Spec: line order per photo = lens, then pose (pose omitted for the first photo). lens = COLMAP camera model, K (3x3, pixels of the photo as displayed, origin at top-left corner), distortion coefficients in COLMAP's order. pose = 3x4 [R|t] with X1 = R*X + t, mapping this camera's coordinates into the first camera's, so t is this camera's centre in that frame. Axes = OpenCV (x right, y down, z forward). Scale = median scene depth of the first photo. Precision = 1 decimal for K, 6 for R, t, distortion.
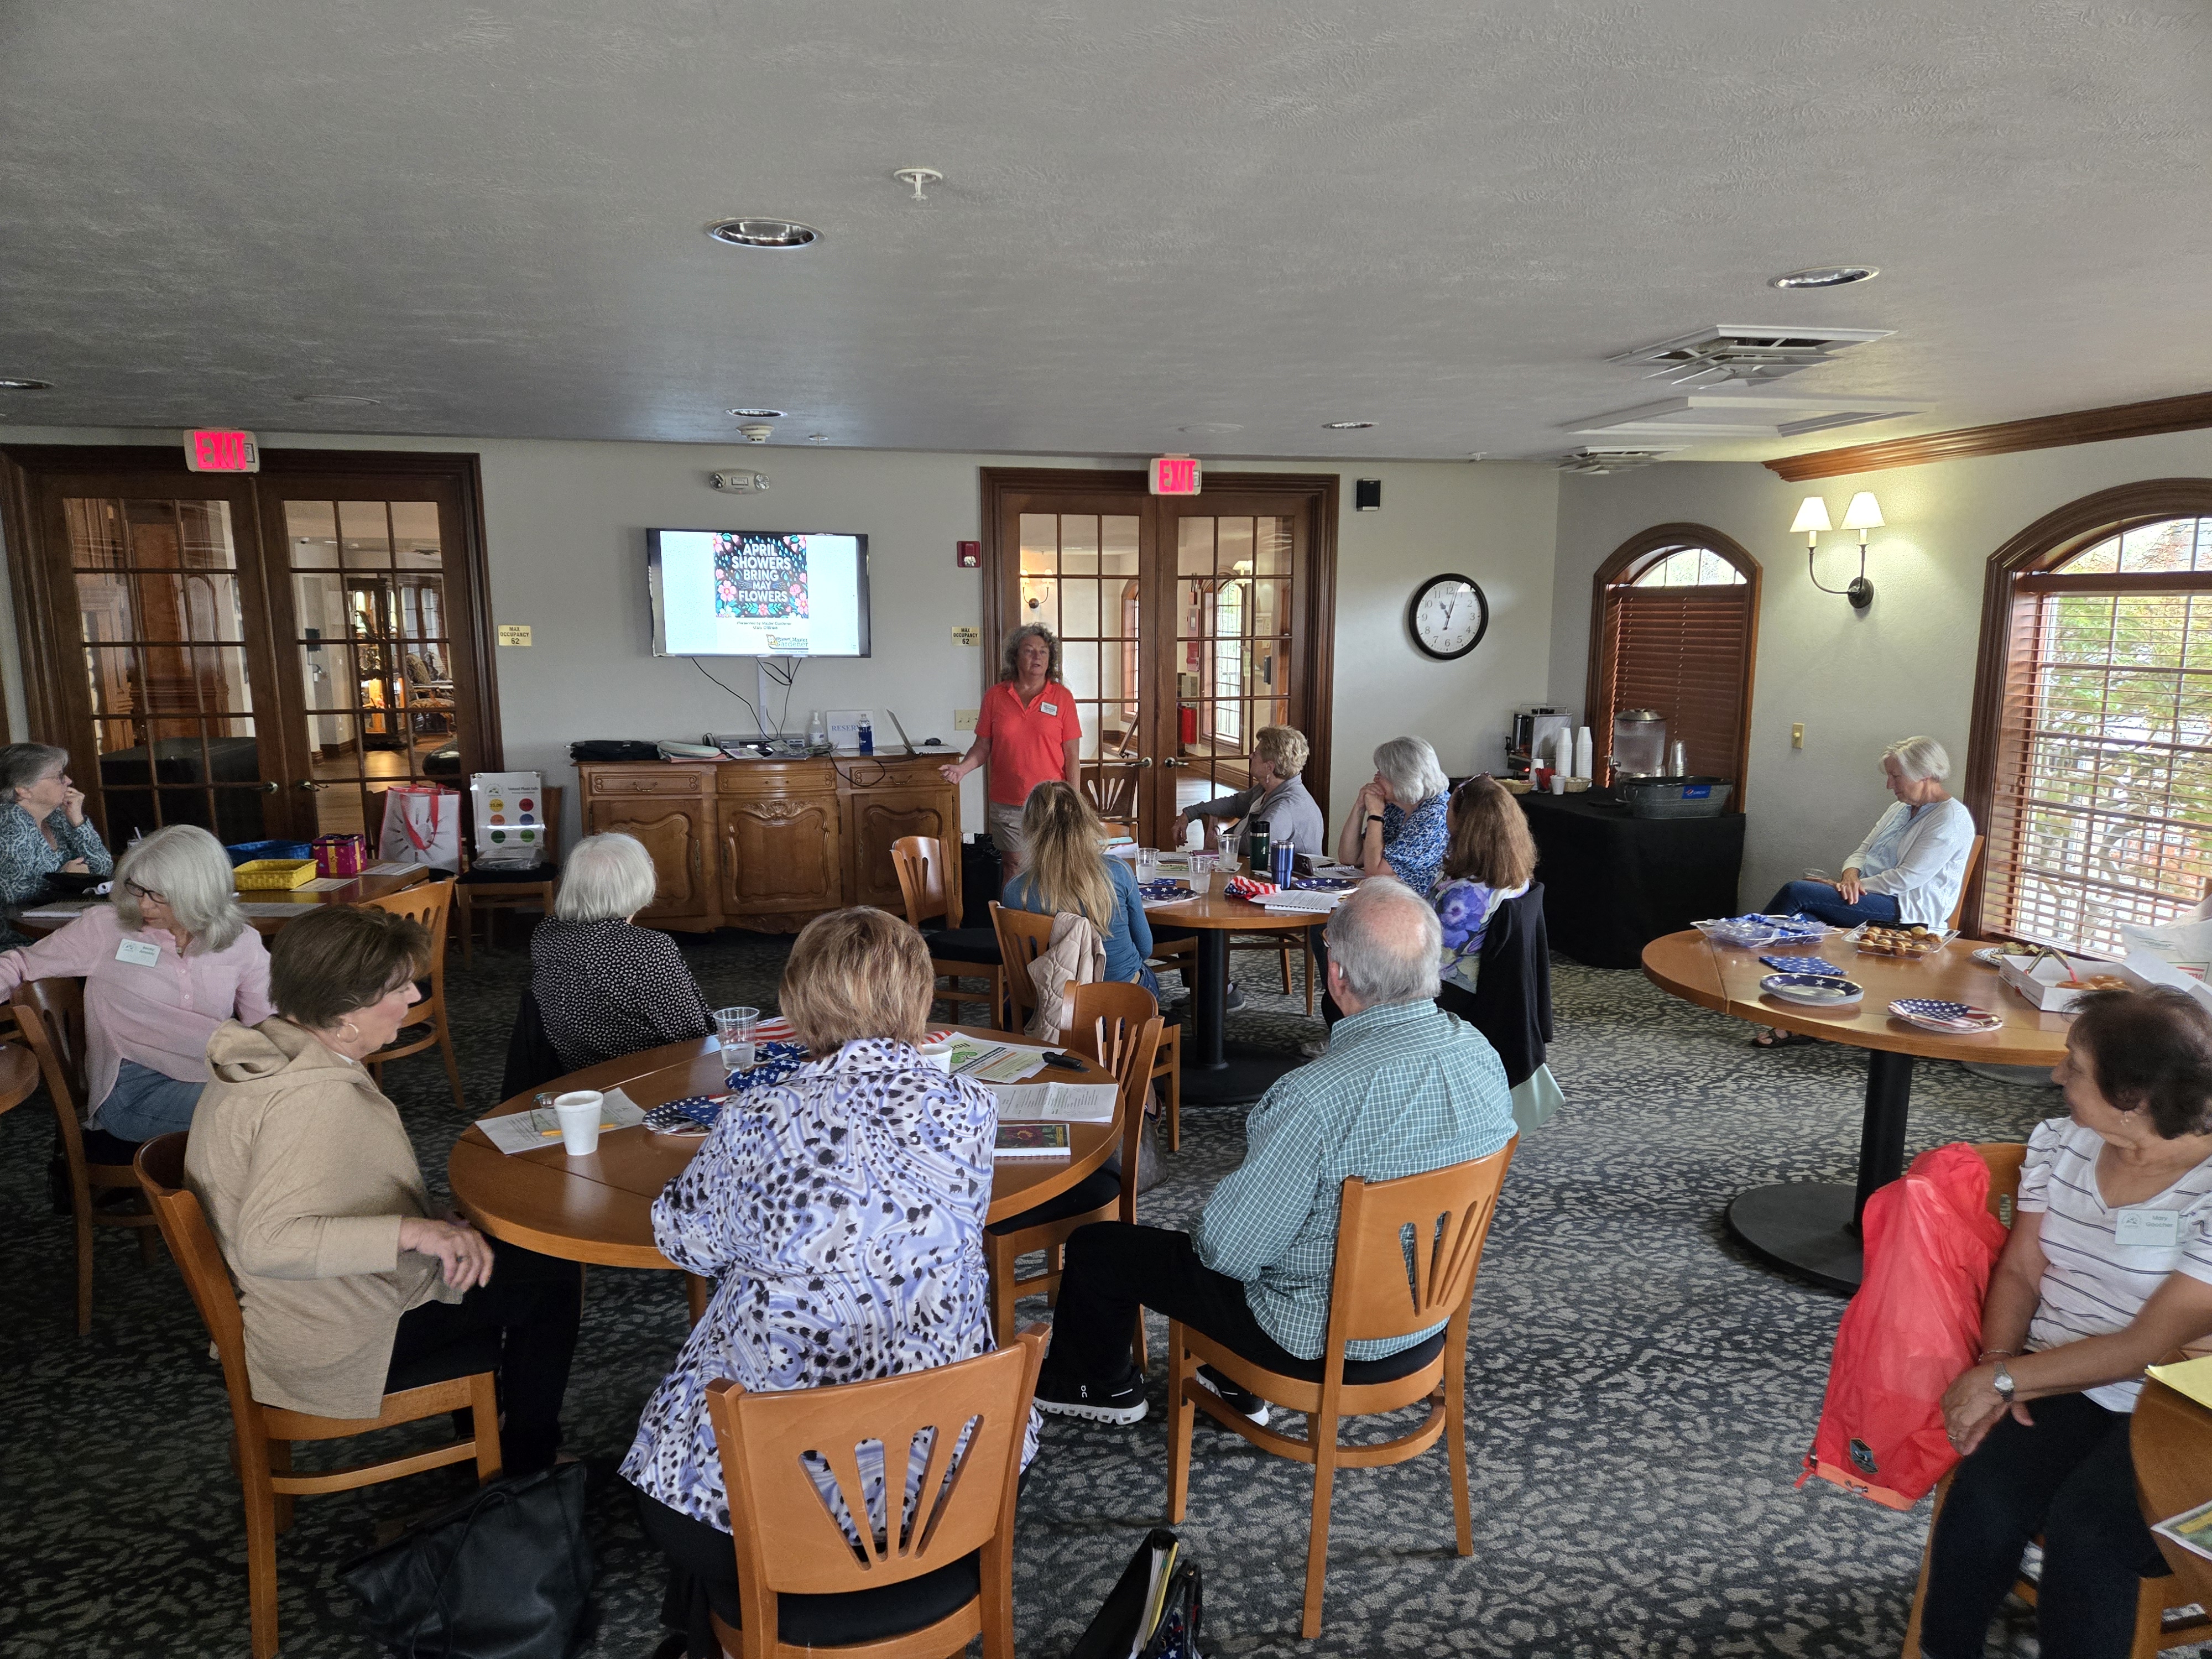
lens RADIAL K [[1494.1, 0, 1110.8], [0, 1494.1, 869.5], [0, 0, 1]] dist [0.082021, -0.037367]
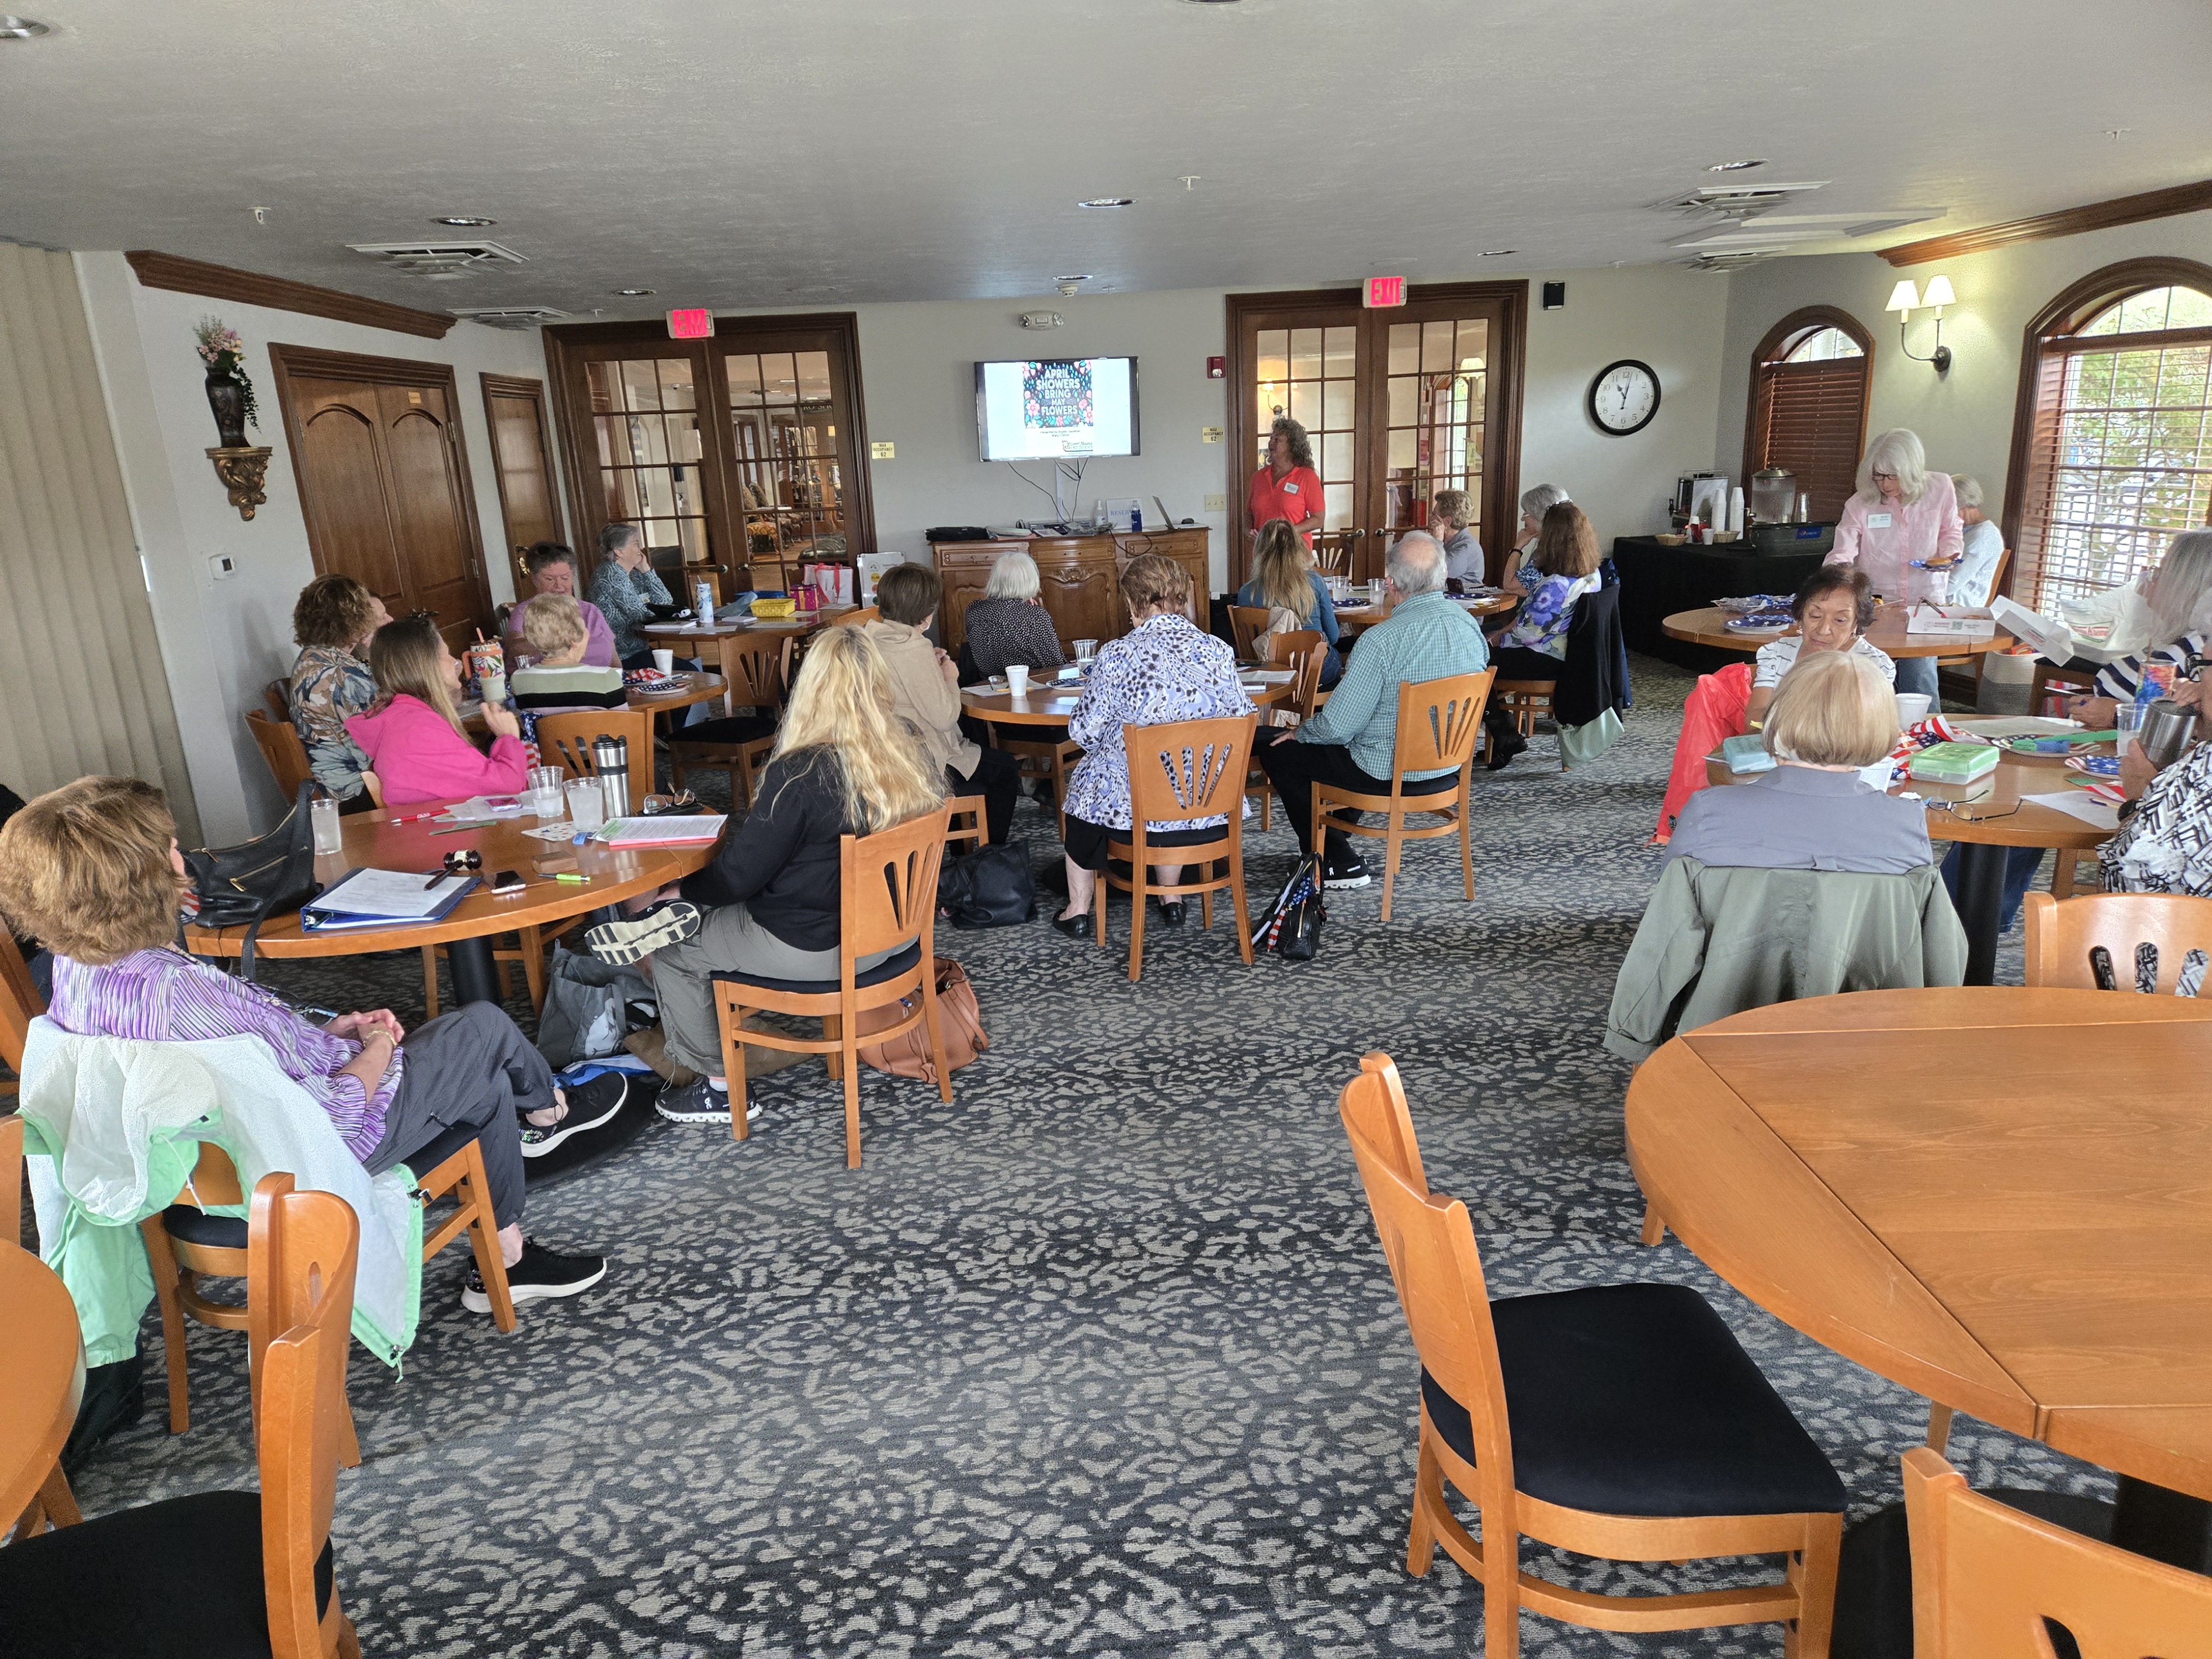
lens RADIAL K [[1494.1, 0, 1084.5], [0, 1494.1, 846.7], [0, 0, 1]] dist [0.082021, -0.037367]
pose [[0.983510, 0.006074, -0.180754, 0.029702], [0.013001, 0.994476, 0.104157, 0.061102], [0.180388, -0.104790, 0.977998, -0.321646]]
